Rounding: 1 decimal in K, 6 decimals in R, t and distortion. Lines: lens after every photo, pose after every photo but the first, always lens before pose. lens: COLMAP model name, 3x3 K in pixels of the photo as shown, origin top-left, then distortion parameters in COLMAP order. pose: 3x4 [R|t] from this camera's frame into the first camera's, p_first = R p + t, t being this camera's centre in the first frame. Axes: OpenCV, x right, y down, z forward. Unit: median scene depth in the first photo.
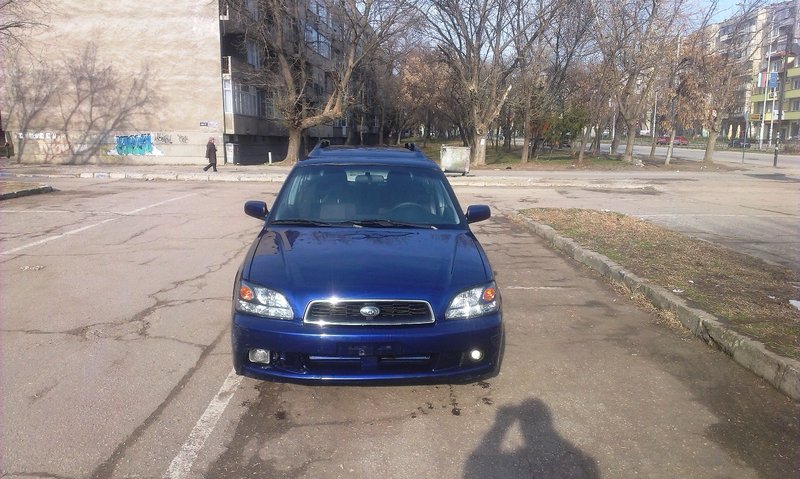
lens RADIAL K [[635.2, 0, 400.0], [0, 635.2, 239.5], [0, 0, 1]] dist [0.069287, -0.118660]
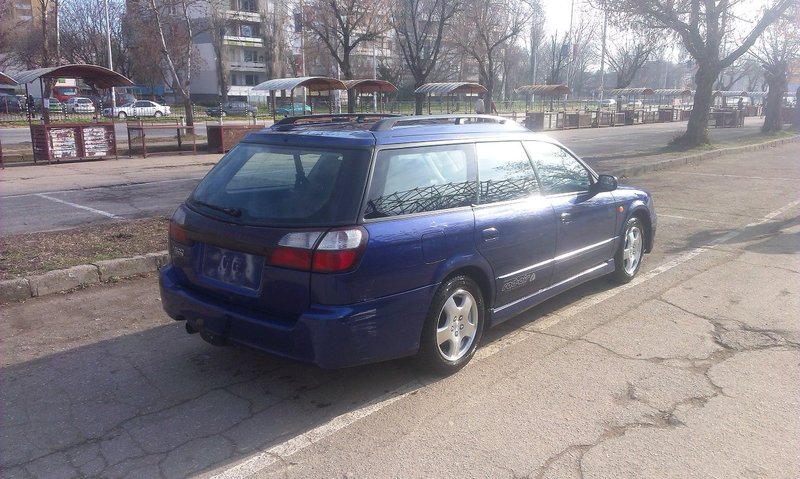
lens RADIAL K [[635.2, 0, 400.0], [0, 635.2, 239.5], [0, 0, 1]] dist [0.069287, -0.118660]
pose [[-0.718213, -0.153967, 0.678575, -0.716365], [0.100288, 0.942124, 0.319912, -0.333956], [-0.688558, 0.297818, -0.661205, 1.996866]]
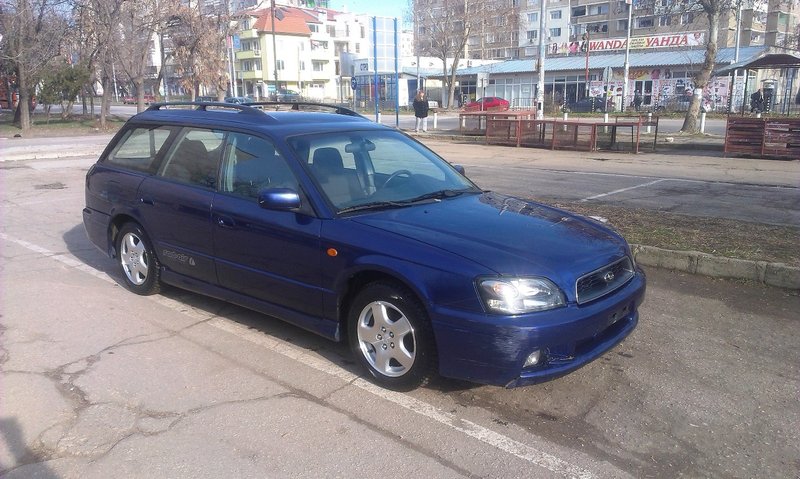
lens RADIAL K [[635.2, 0, 400.0], [0, 635.2, 239.5], [0, 0, 1]] dist [0.069287, -0.118660]
pose [[0.695605, -0.176373, 0.696438, -0.682855], [0.132837, 0.984257, 0.116585, -0.074502], [-0.706037, 0.011416, 0.708083, 0.383052]]
